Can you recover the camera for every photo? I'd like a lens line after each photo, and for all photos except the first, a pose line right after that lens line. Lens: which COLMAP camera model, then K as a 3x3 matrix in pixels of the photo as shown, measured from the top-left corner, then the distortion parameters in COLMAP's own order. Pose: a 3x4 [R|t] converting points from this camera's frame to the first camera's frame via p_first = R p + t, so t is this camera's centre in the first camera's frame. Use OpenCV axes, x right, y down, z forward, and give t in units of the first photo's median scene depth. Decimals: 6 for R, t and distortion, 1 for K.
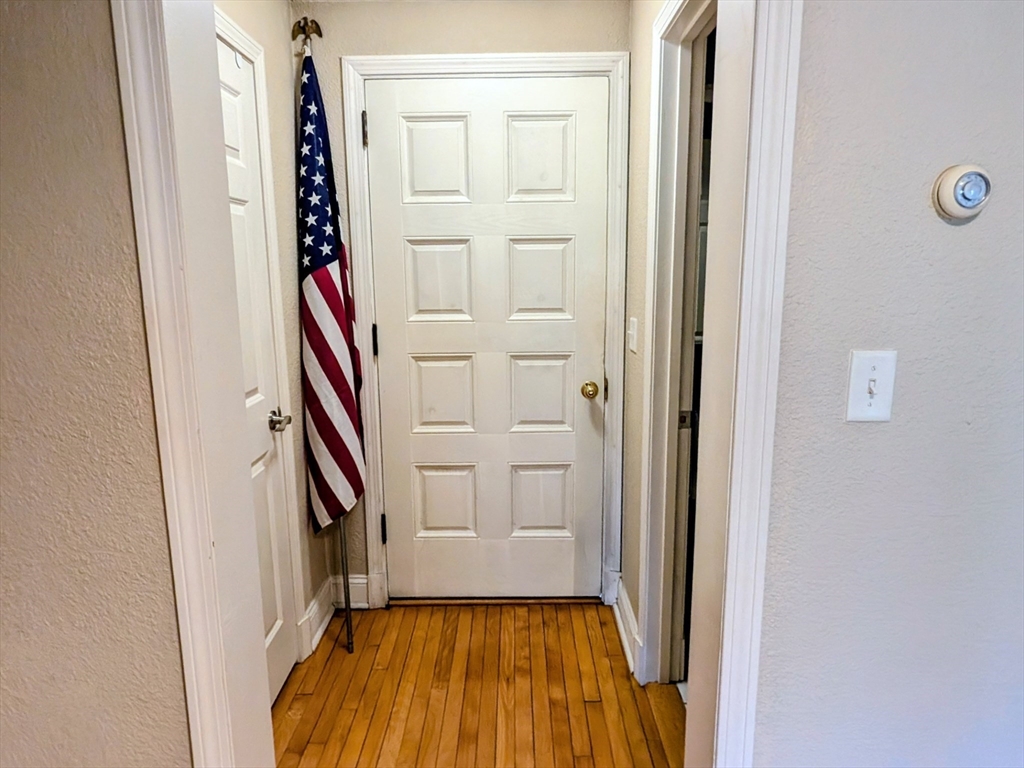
lens RADIAL K [[658.1, 0, 503.4], [0, 658.1, 385.2], [0, 0, 1]] dist [-0.005929, 0.001029]
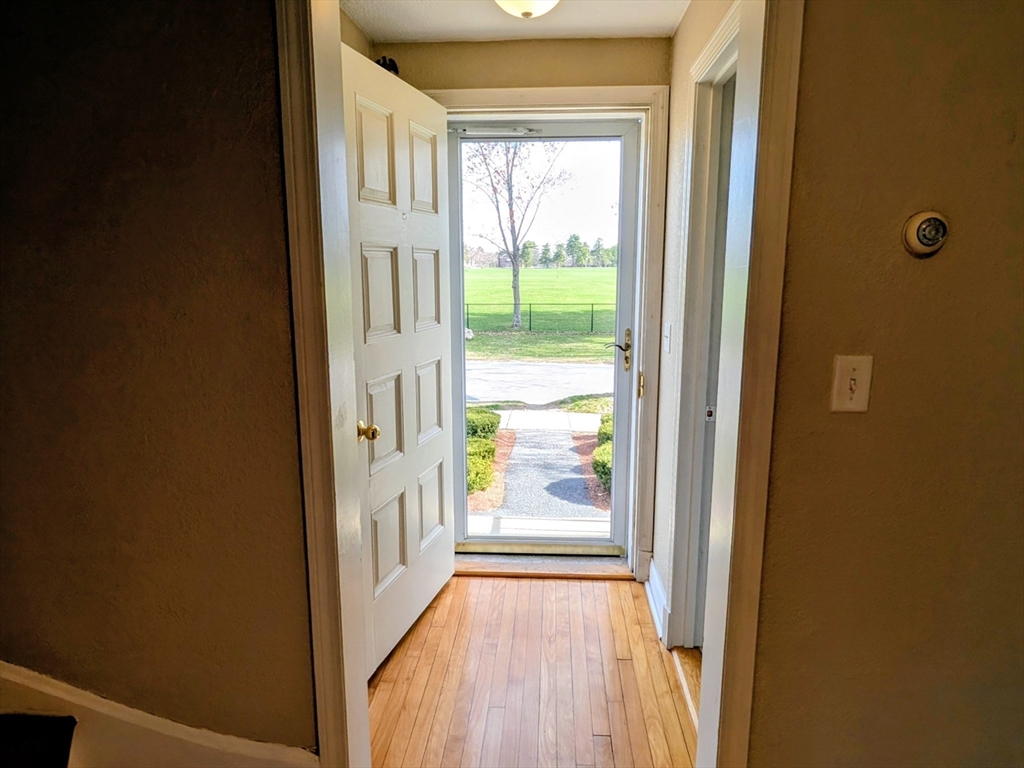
lens RADIAL K [[658.1, 0, 503.4], [0, 658.1, 385.2], [0, 0, 1]] dist [-0.005929, 0.001029]
pose [[0.998152, 0.019867, -0.057426, -0.021915], [-0.019693, 0.999800, 0.003597, 0.007376], [0.057486, -0.002459, 0.998343, -0.181991]]
